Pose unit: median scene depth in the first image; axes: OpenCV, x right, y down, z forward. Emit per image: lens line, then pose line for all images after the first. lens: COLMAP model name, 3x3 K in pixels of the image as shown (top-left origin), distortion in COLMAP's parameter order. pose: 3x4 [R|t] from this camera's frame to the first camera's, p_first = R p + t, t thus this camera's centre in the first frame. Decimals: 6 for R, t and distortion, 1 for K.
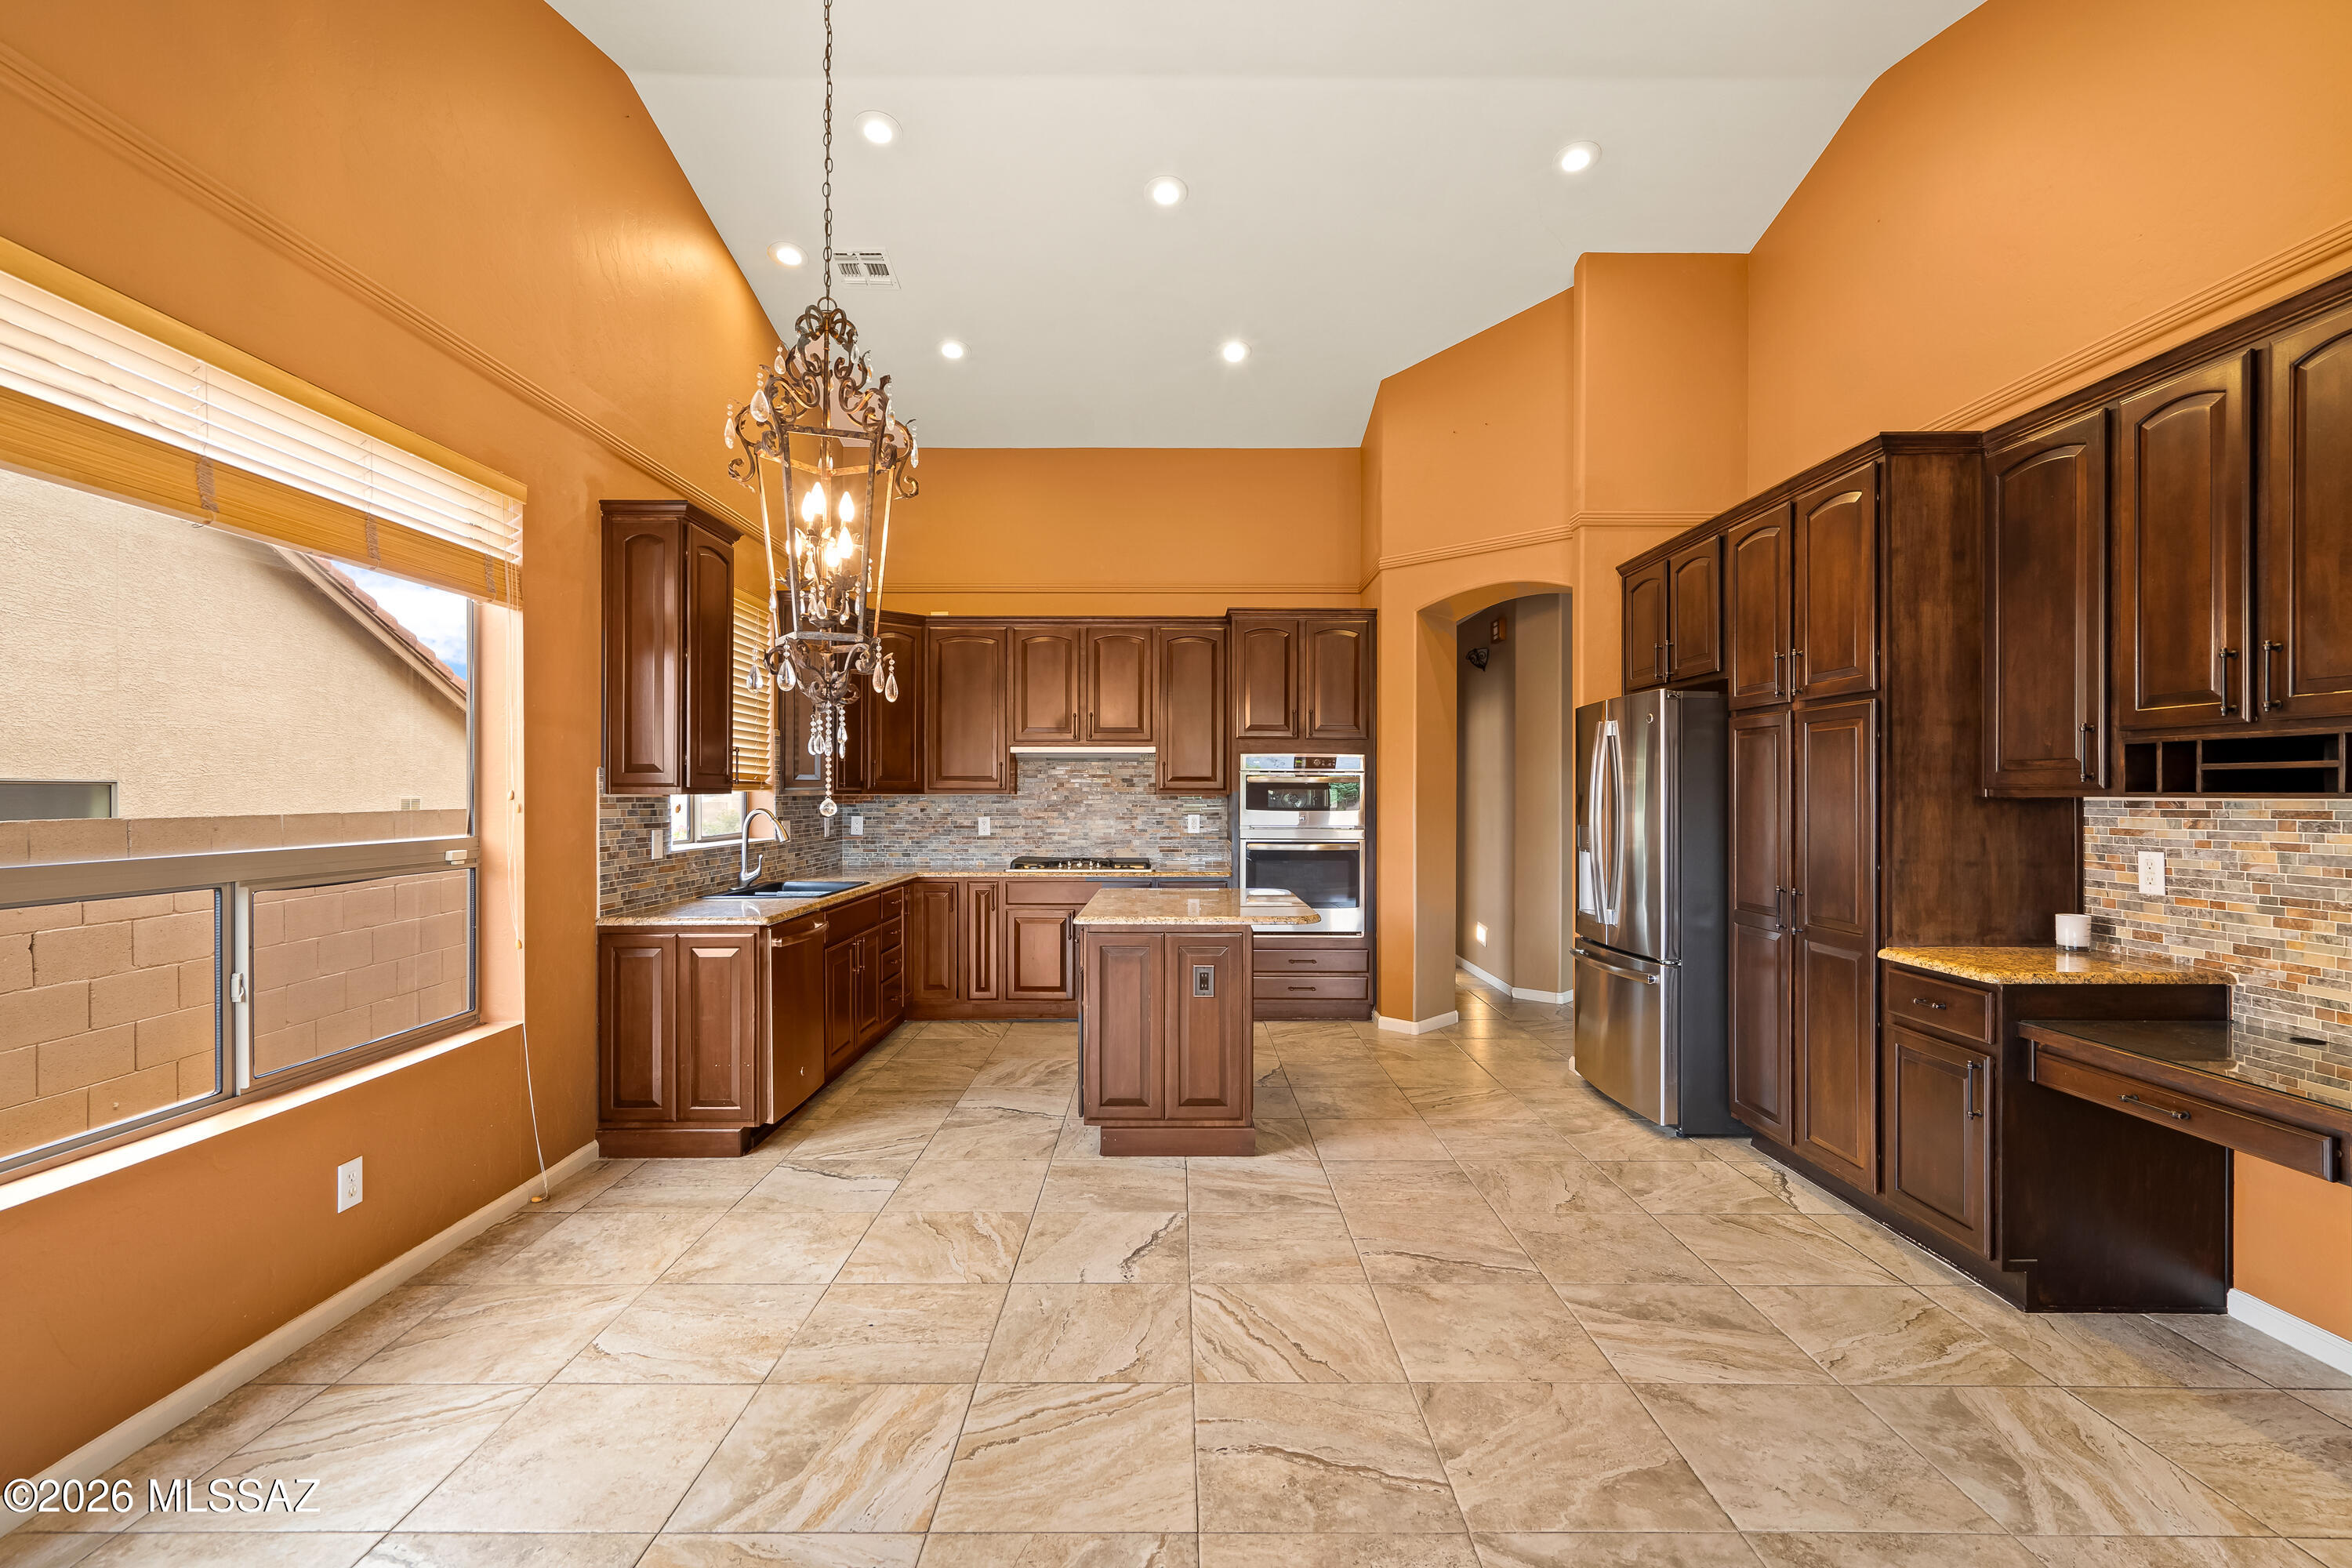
lens RADIAL K [[1065.8, 0, 1177.3], [0, 1065.8, 795.8], [0, 0, 1]] dist [-0.001521, -0.000414]
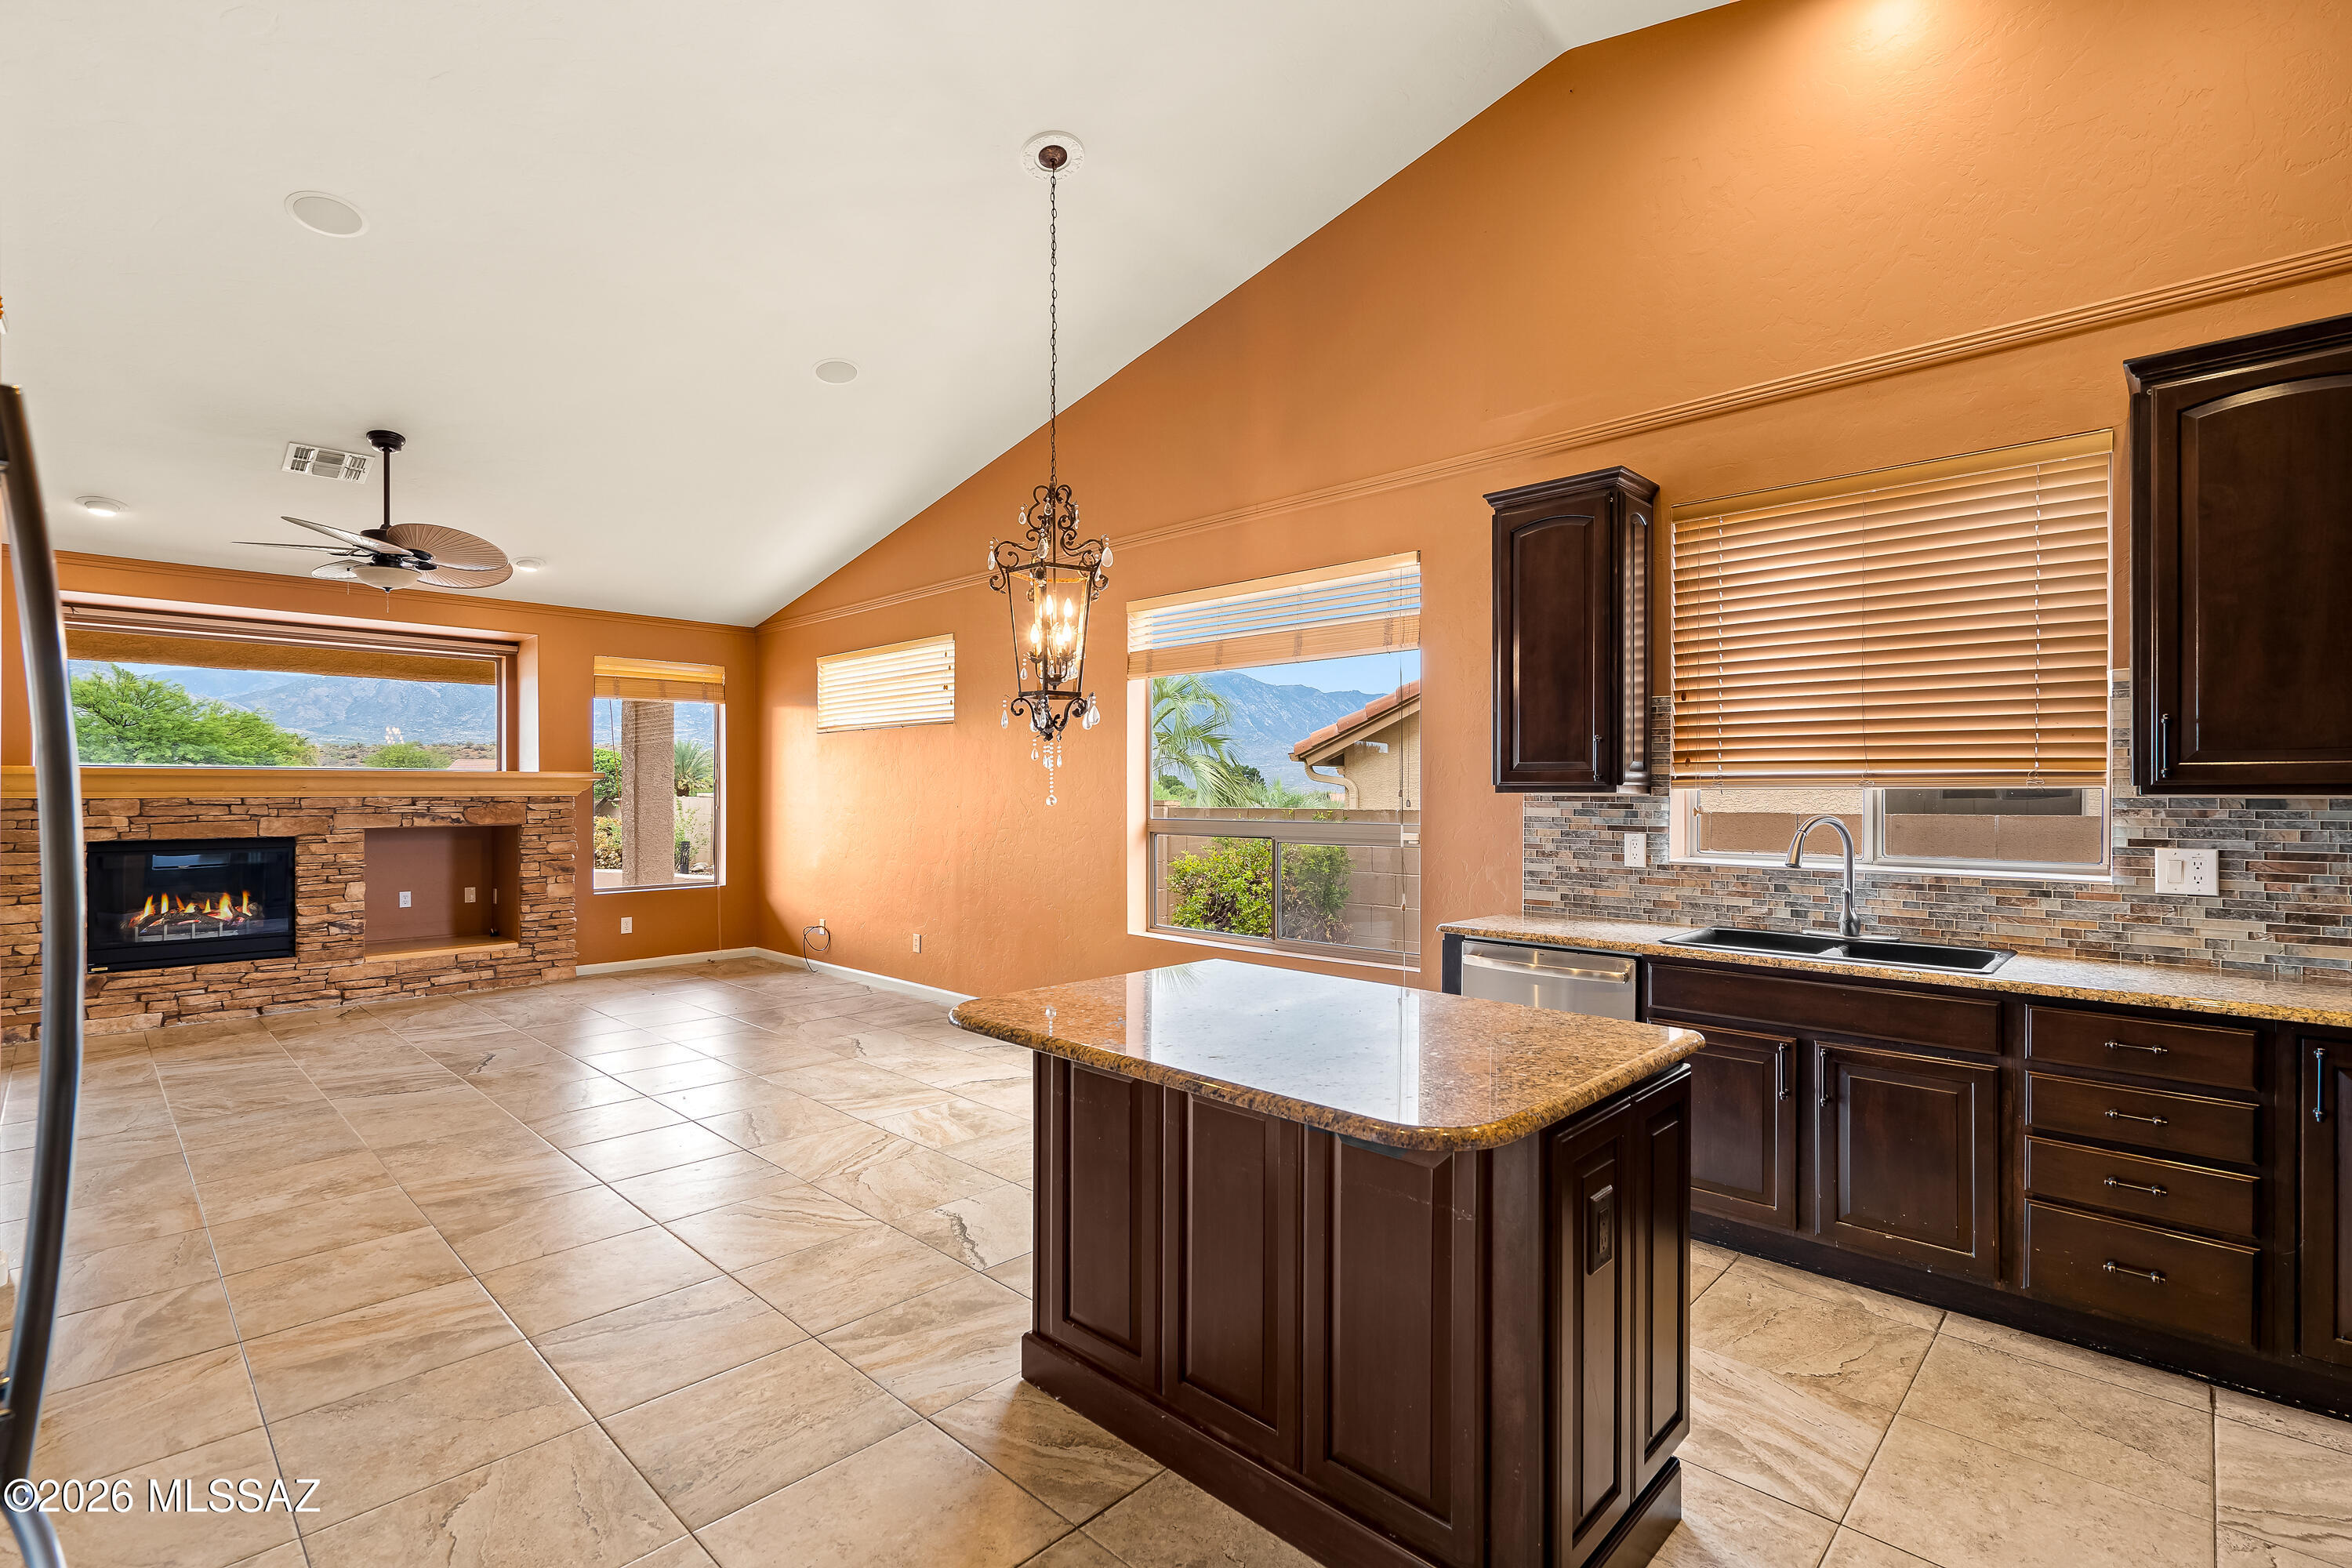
lens RADIAL K [[1065.8, 0, 1177.3], [0, 1065.8, 795.8], [0, 0, 1]] dist [-0.001521, -0.000414]
pose [[-0.694752, -0.000125, -0.719250, 0.663519], [-0.000794, 1.000000, 0.000594, -0.000336], [0.719249, 0.000984, -0.694751, 2.177203]]
